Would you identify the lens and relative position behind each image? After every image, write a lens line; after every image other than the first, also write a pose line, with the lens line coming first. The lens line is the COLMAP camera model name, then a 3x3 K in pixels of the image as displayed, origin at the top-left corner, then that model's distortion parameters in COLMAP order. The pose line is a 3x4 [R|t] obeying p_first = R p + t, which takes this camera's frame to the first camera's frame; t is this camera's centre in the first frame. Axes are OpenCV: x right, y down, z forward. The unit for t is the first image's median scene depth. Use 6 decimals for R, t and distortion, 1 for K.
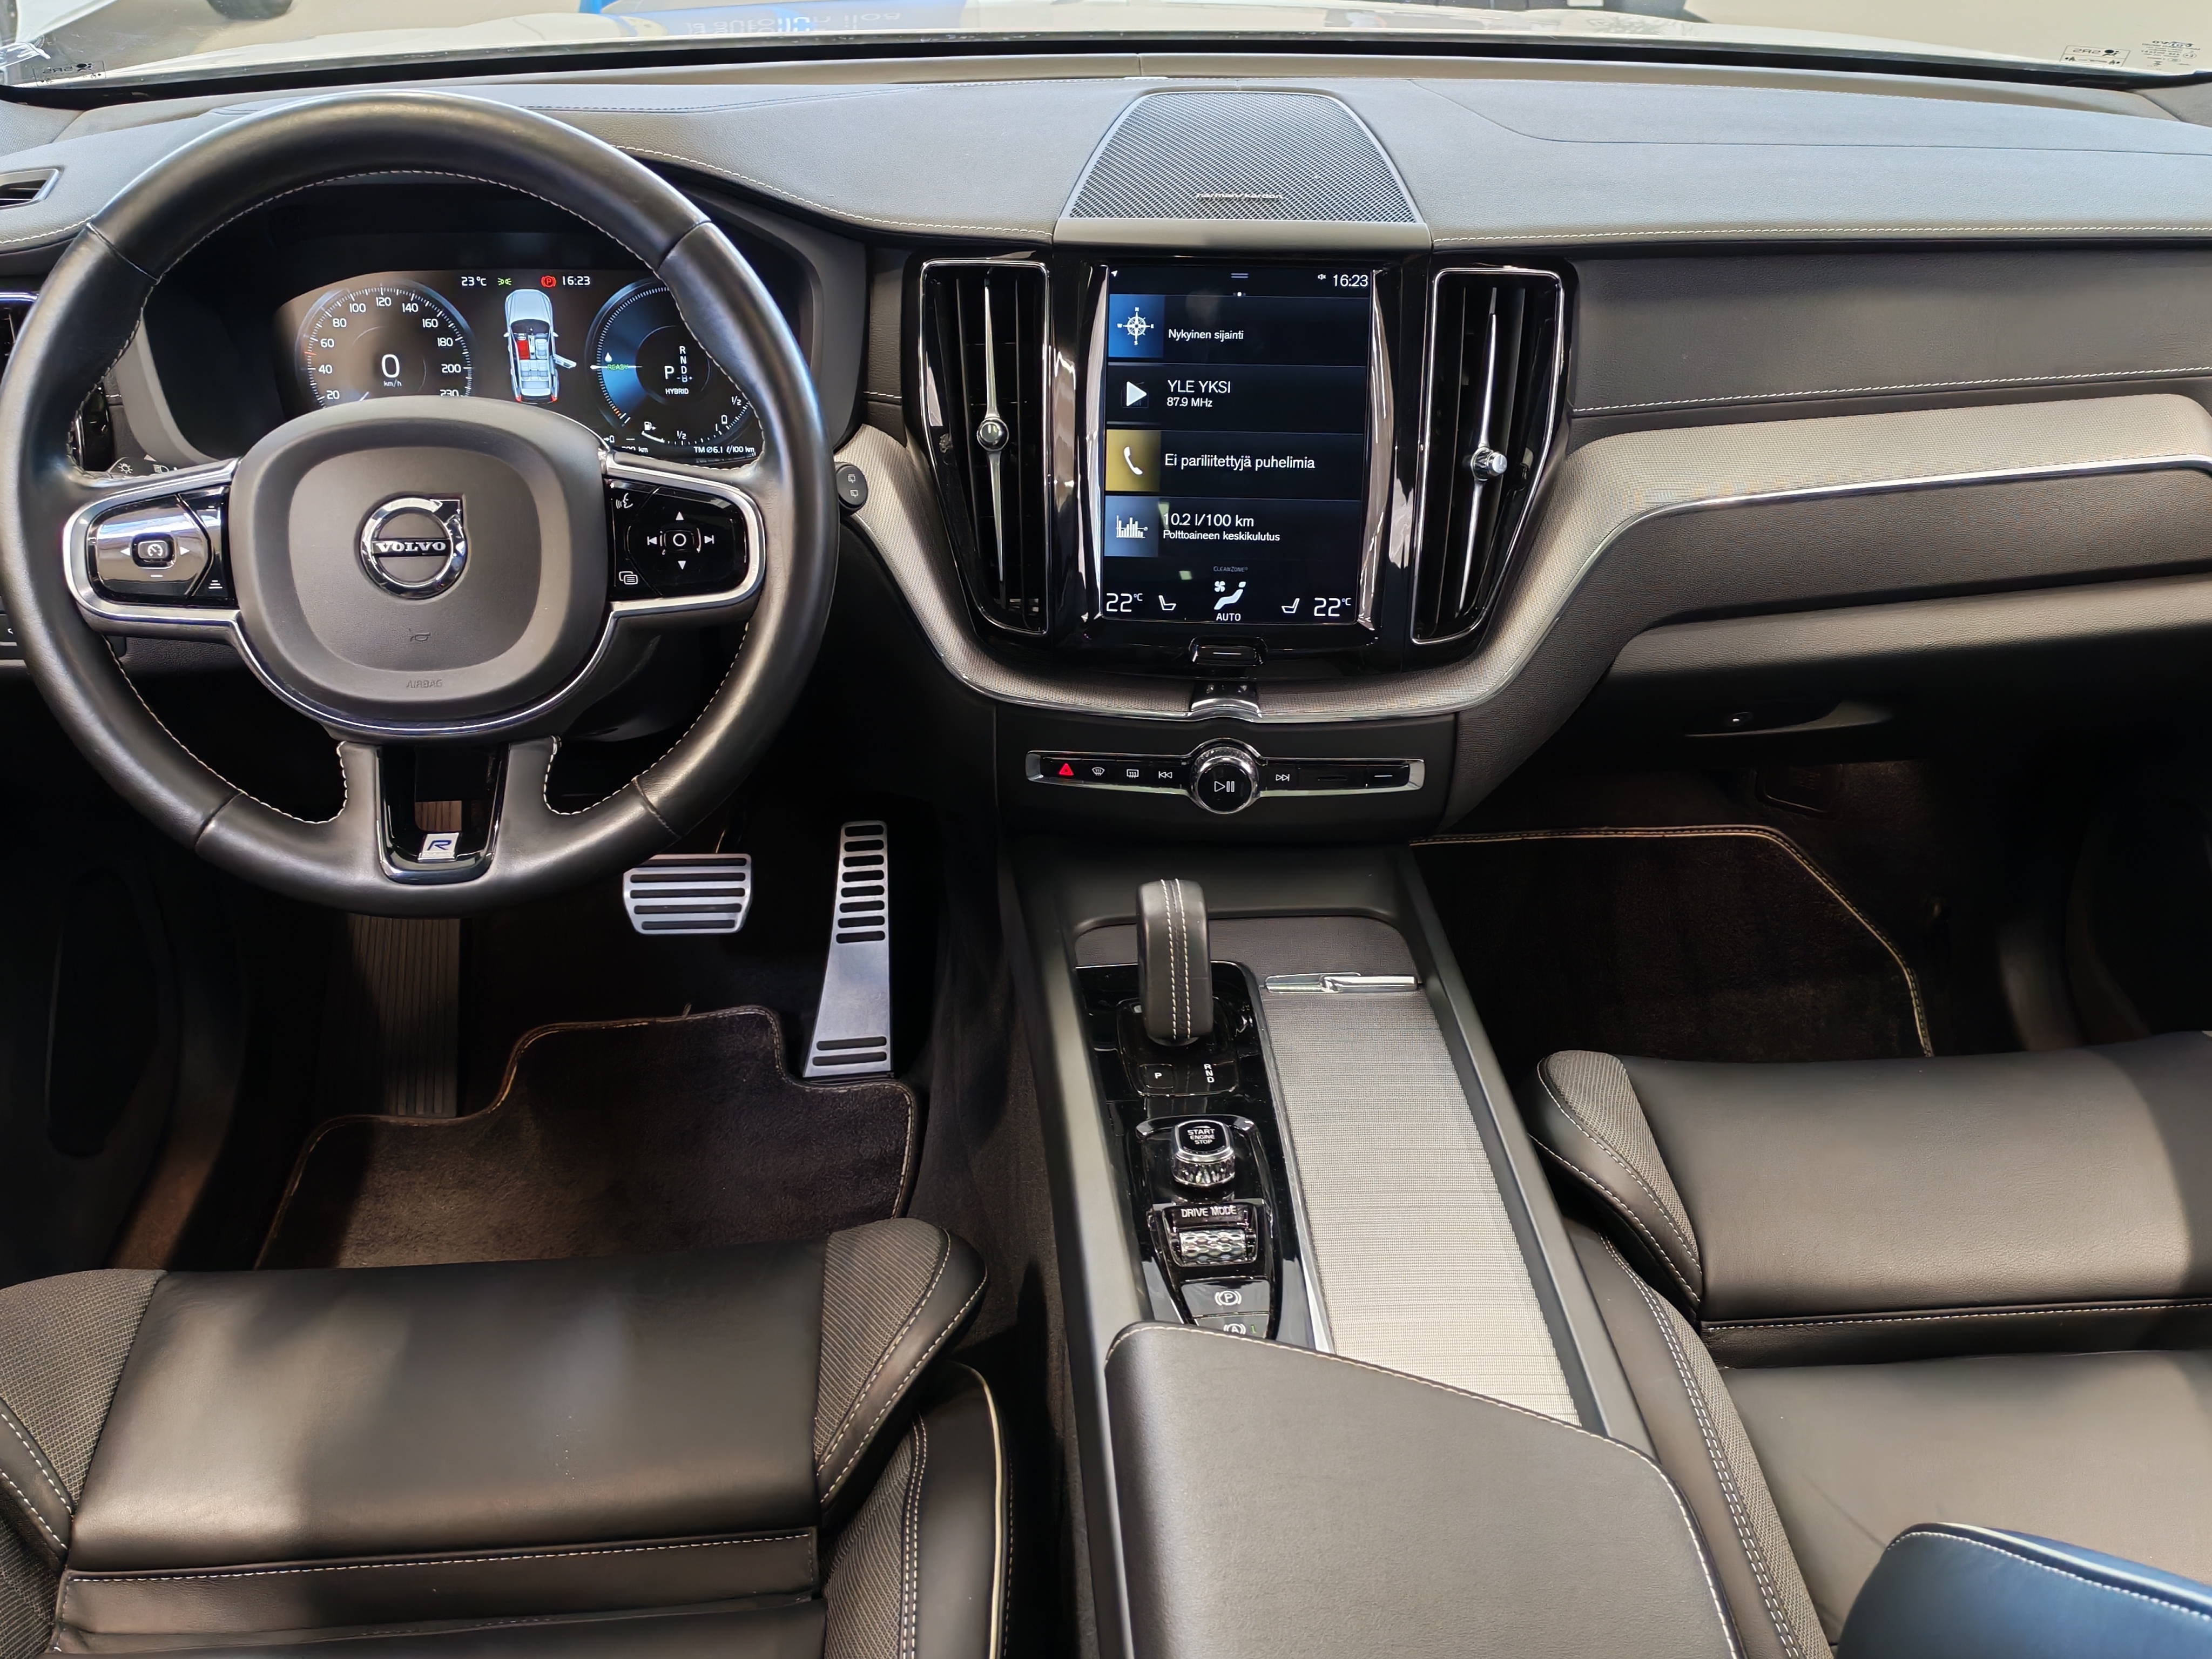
lens RADIAL K [[2034.1, 0, 1105.6], [0, 2034.1, 844.8], [0, 0, 1]] dist [0.005965, 0.000000]
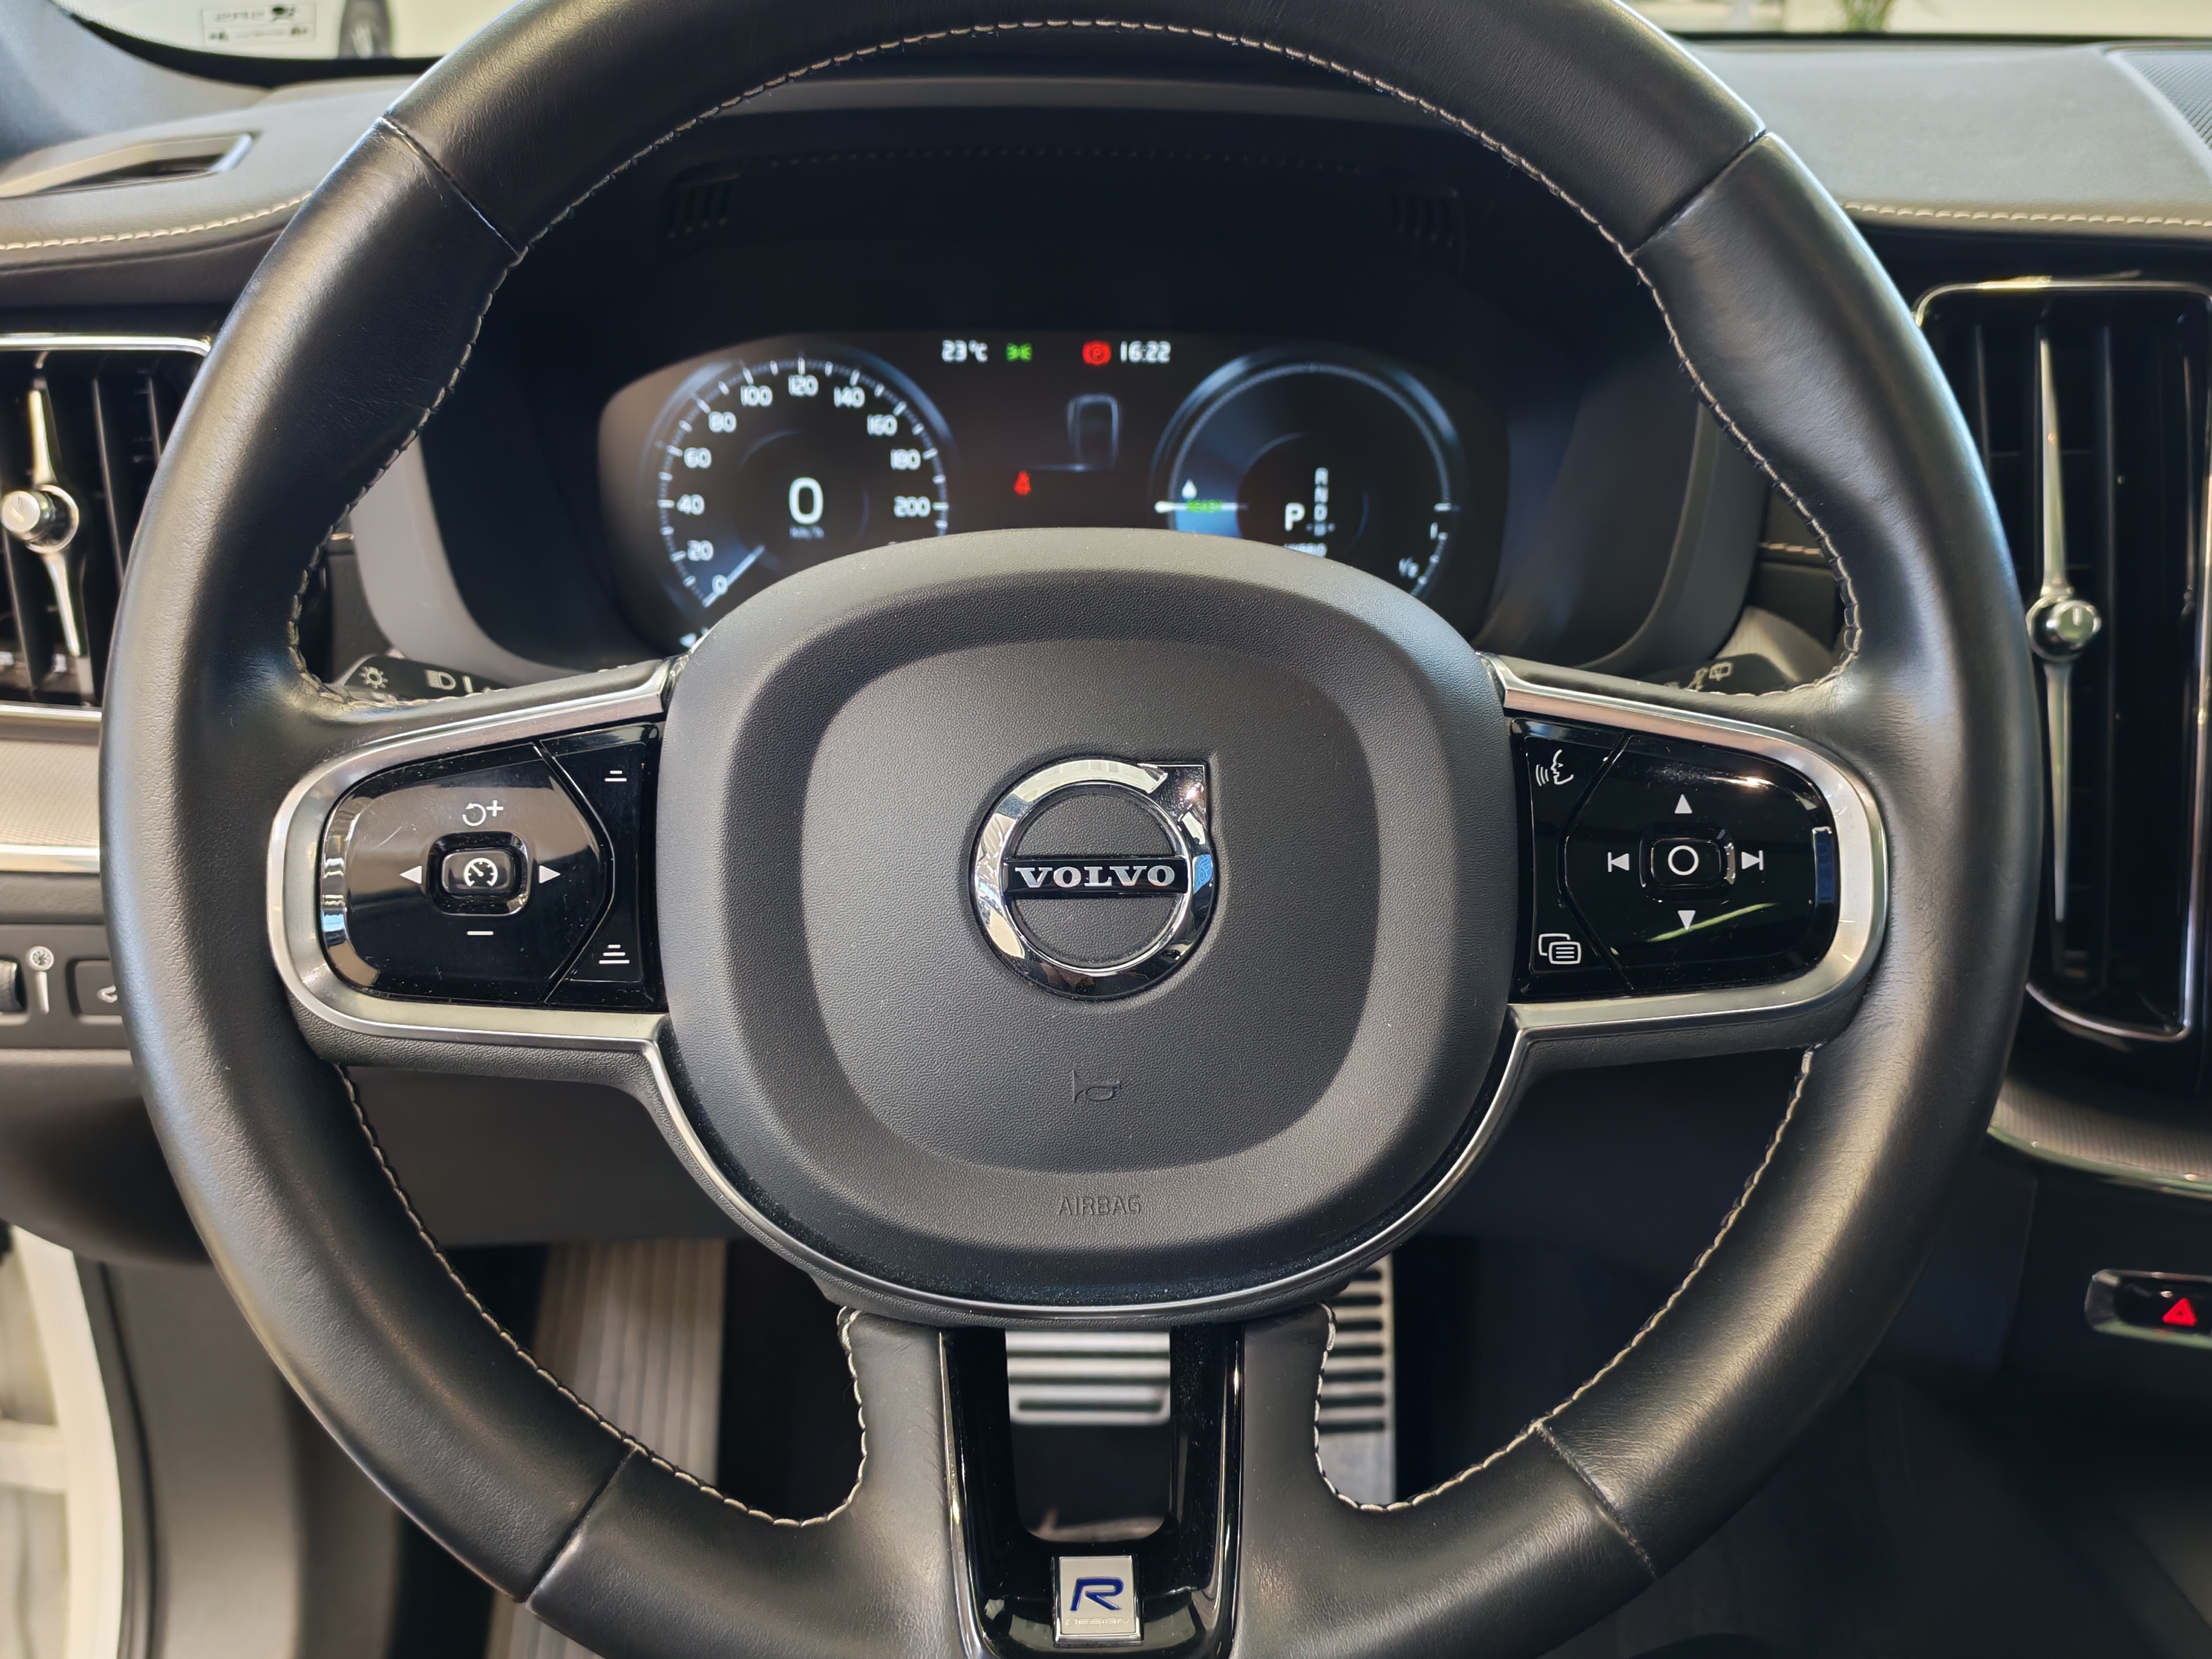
lens RADIAL K [[2368.6, 0, 1104.8], [0, 2368.6, 833.0], [0, 0, 1]] dist [0.035408, 0.000000]
pose [[0.997131, 0.015343, -0.074119, -0.241214], [-0.024280, 0.992327, -0.121235, -0.077079], [0.071690, 0.122687, 0.989853, 0.417764]]
